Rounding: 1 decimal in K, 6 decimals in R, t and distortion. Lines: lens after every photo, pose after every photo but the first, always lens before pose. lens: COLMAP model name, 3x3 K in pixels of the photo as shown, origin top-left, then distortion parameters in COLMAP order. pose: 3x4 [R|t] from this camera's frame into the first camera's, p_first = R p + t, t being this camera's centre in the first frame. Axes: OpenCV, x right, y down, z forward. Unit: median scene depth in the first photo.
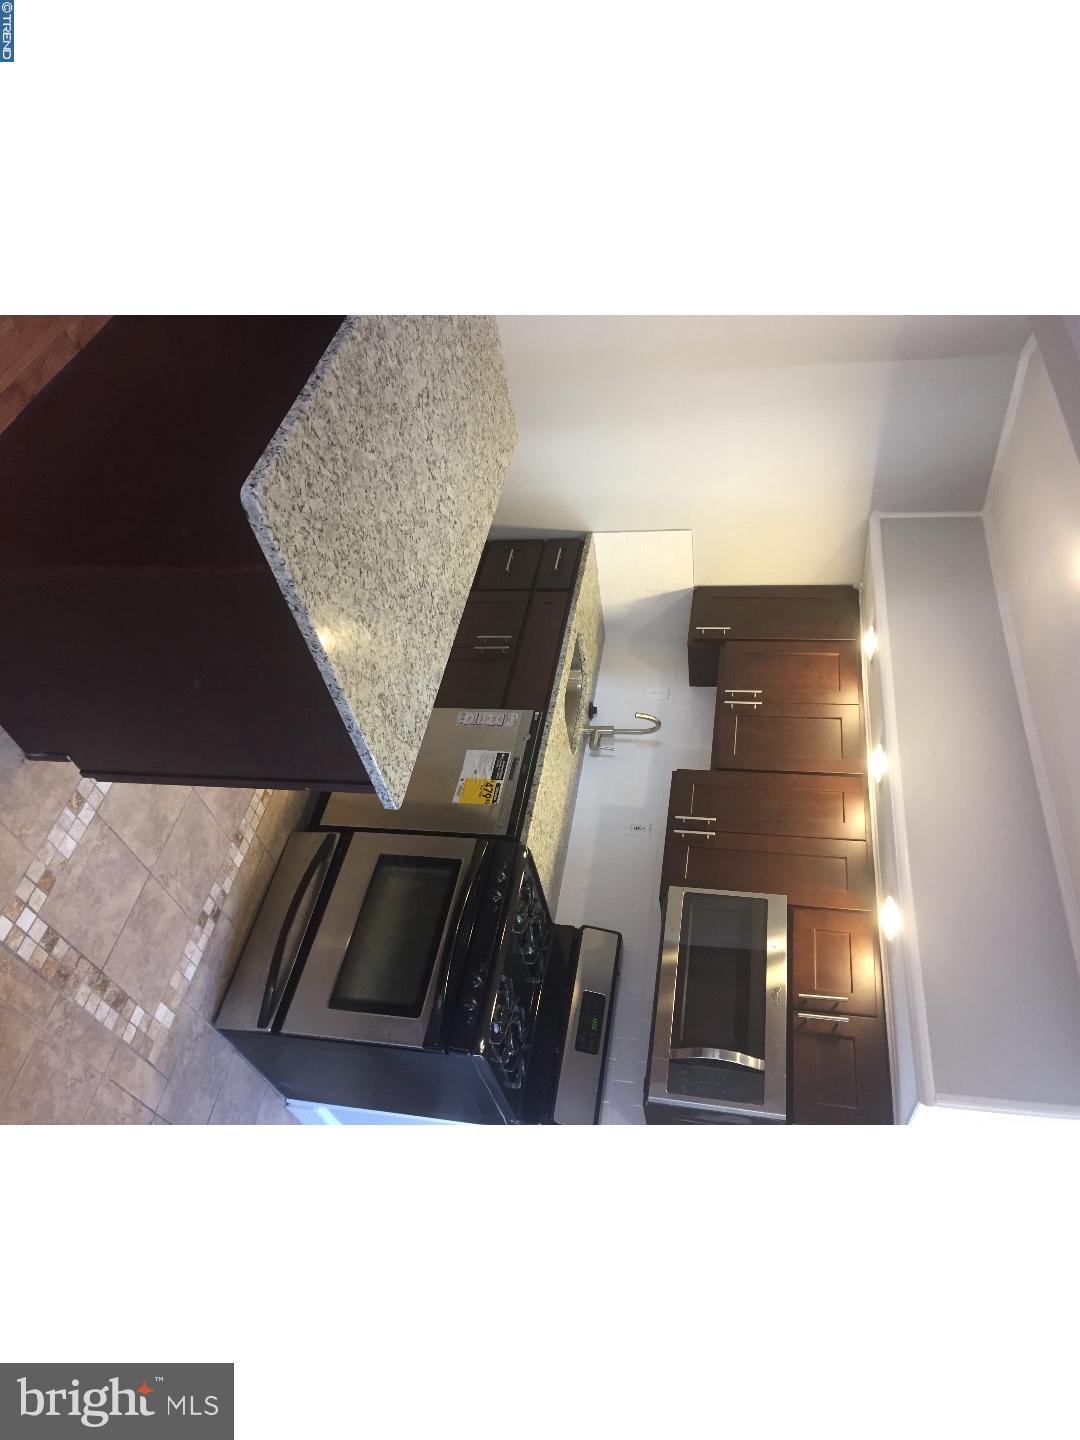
lens RADIAL K [[952.5, 0, 540.0], [0, 952.5, 720.0], [0, 0, 1]] dist [0.091188, 0.000207]
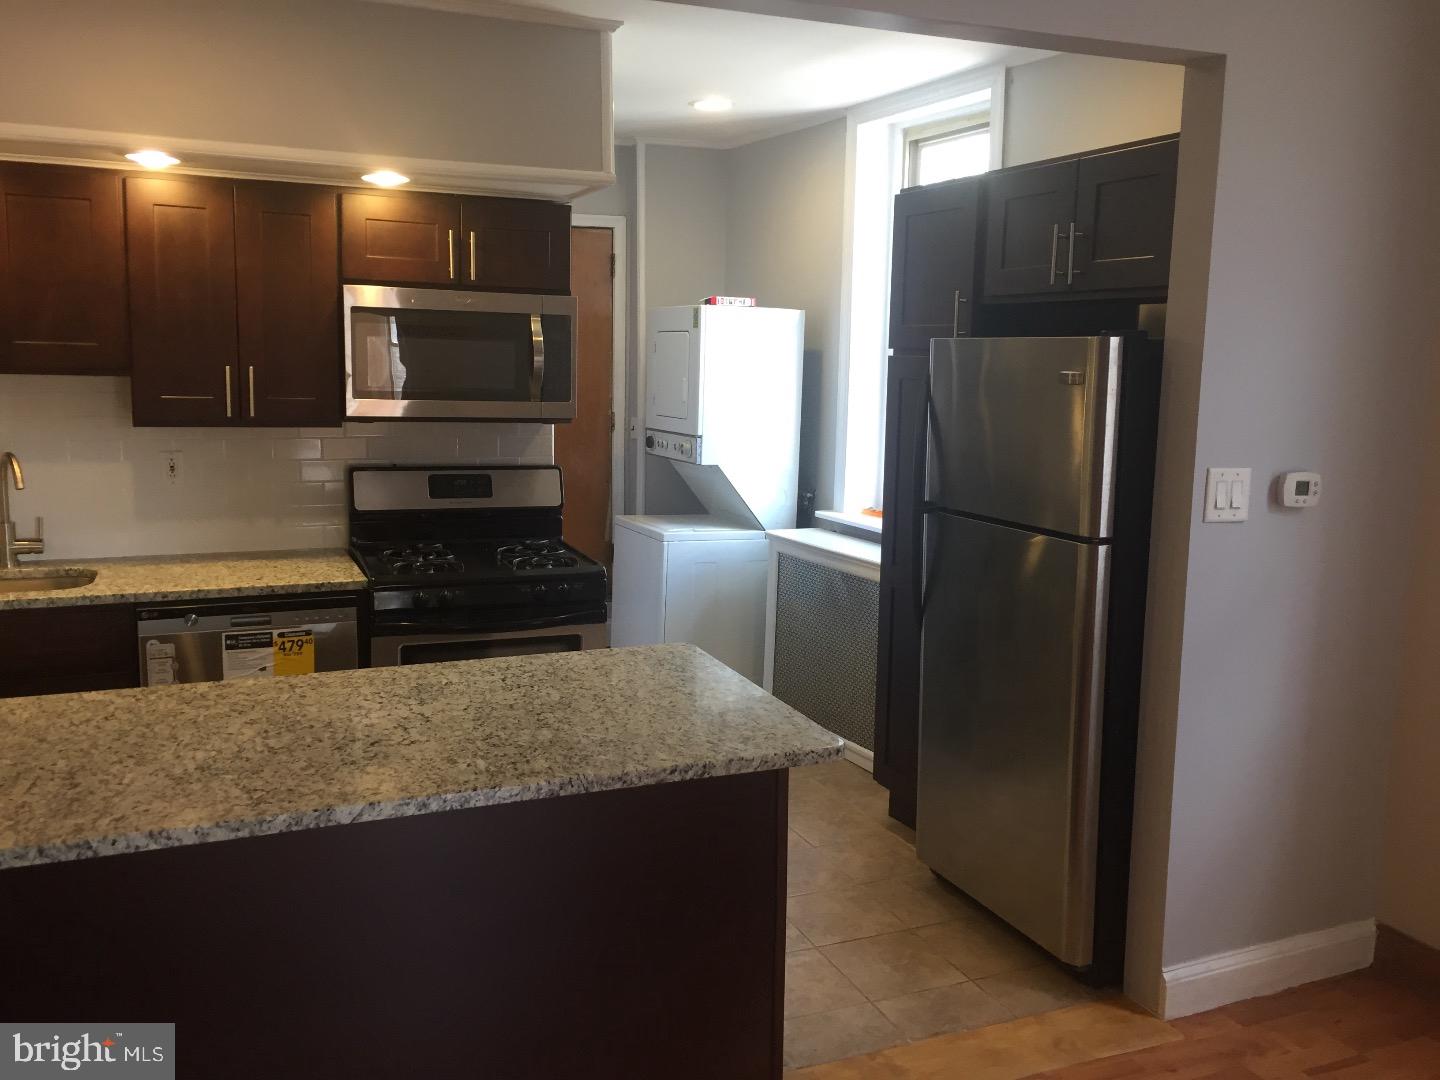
lens RADIAL K [[1257.0, 0, 720.0], [0, 1257.0, 540.0], [0, 0, 1]] dist [0.003622, 0.000840]
pose [[-0.197416, -0.977716, -0.071402, 0.037774], [0.411119, -0.148692, 0.899373, -0.734217], [-0.889948, 0.148196, 0.431312, 0.209236]]
